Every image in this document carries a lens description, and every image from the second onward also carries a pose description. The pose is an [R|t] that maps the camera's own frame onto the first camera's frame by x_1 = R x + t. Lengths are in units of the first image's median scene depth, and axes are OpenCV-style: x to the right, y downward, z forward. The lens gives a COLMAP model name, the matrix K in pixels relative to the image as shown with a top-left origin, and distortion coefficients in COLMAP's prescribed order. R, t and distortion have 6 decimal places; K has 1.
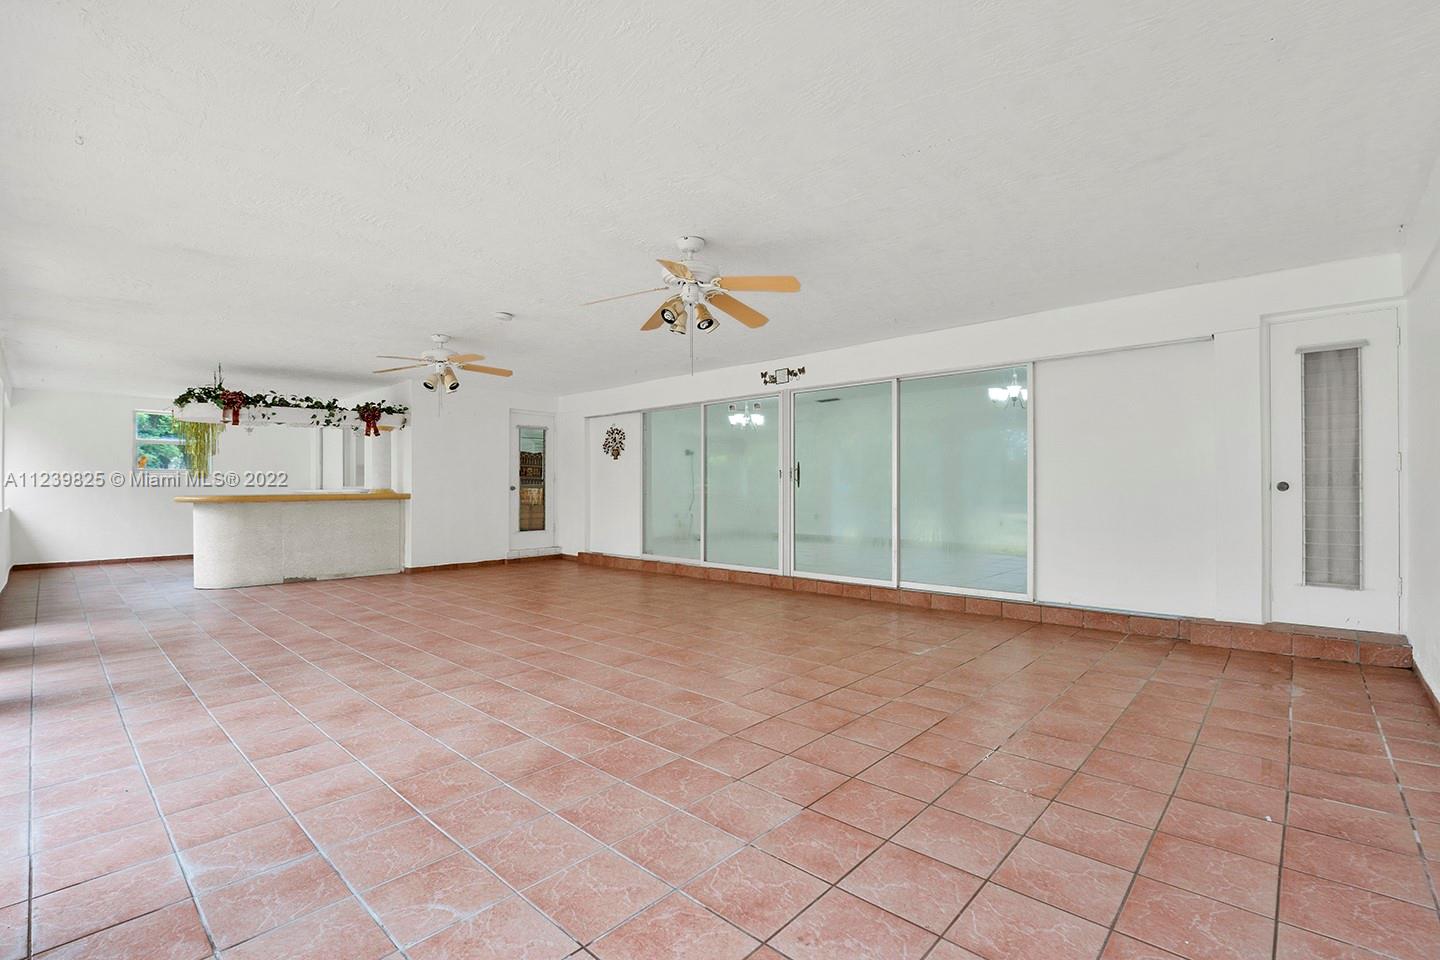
lens RADIAL K [[641.2, 0, 707.9], [0, 641.2, 478.3], [0, 0, 1]] dist [-0.013707, 0.000128]
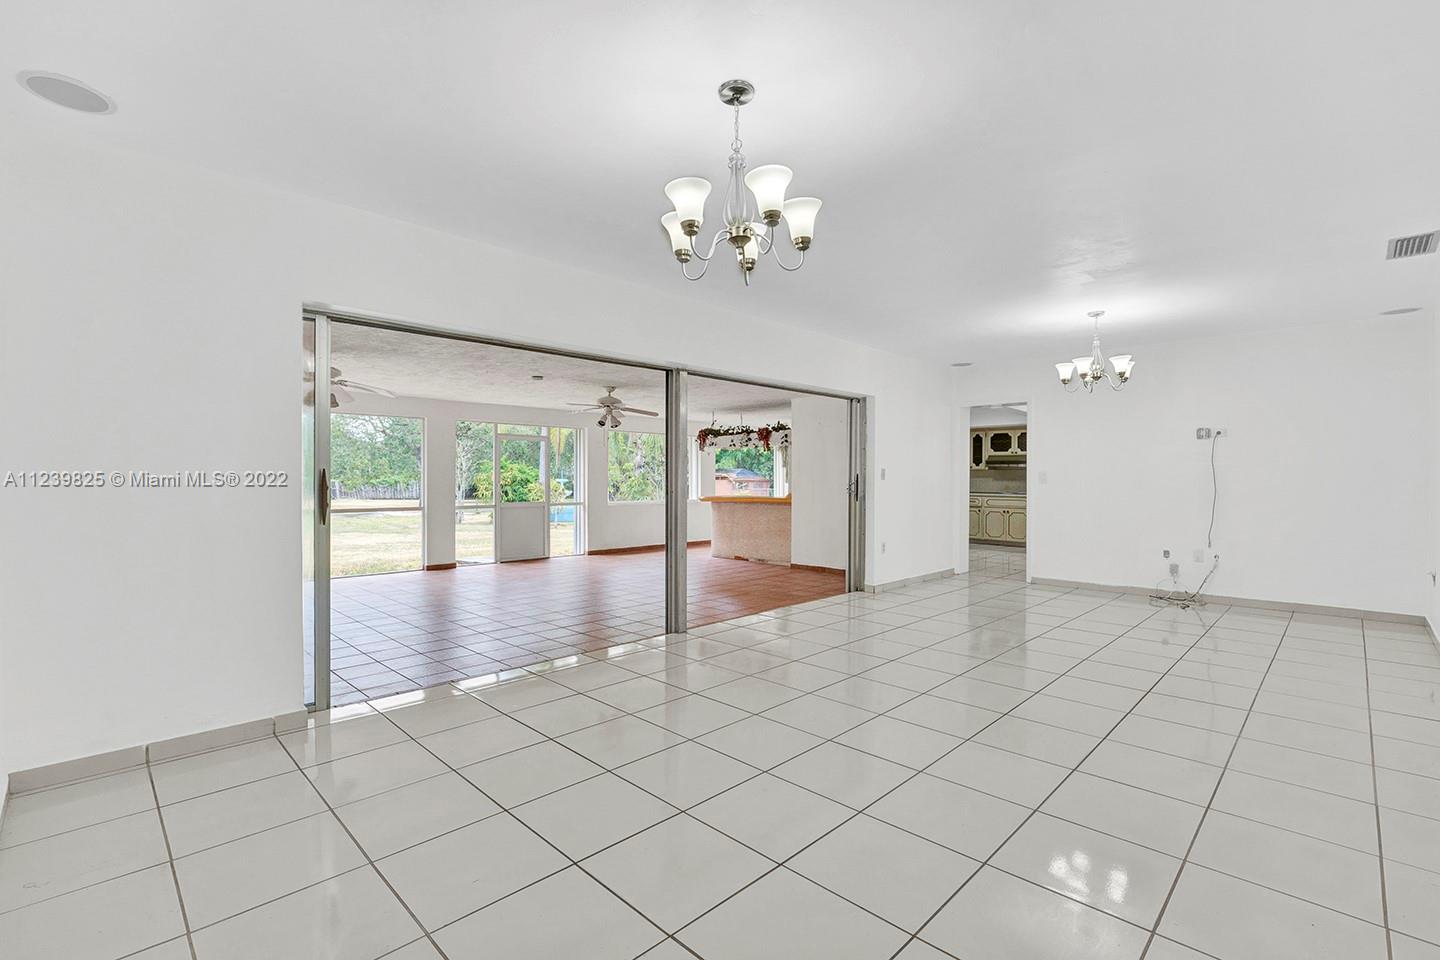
lens RADIAL K [[641.2, 0, 707.9], [0, 641.2, 478.3], [0, 0, 1]] dist [-0.013707, 0.000128]
pose [[-0.030995, 0.001238, -0.999519, 0.615291], [0.013913, 0.999903, 0.000807, -0.013899], [0.999423, -0.013881, -0.031009, 0.786617]]
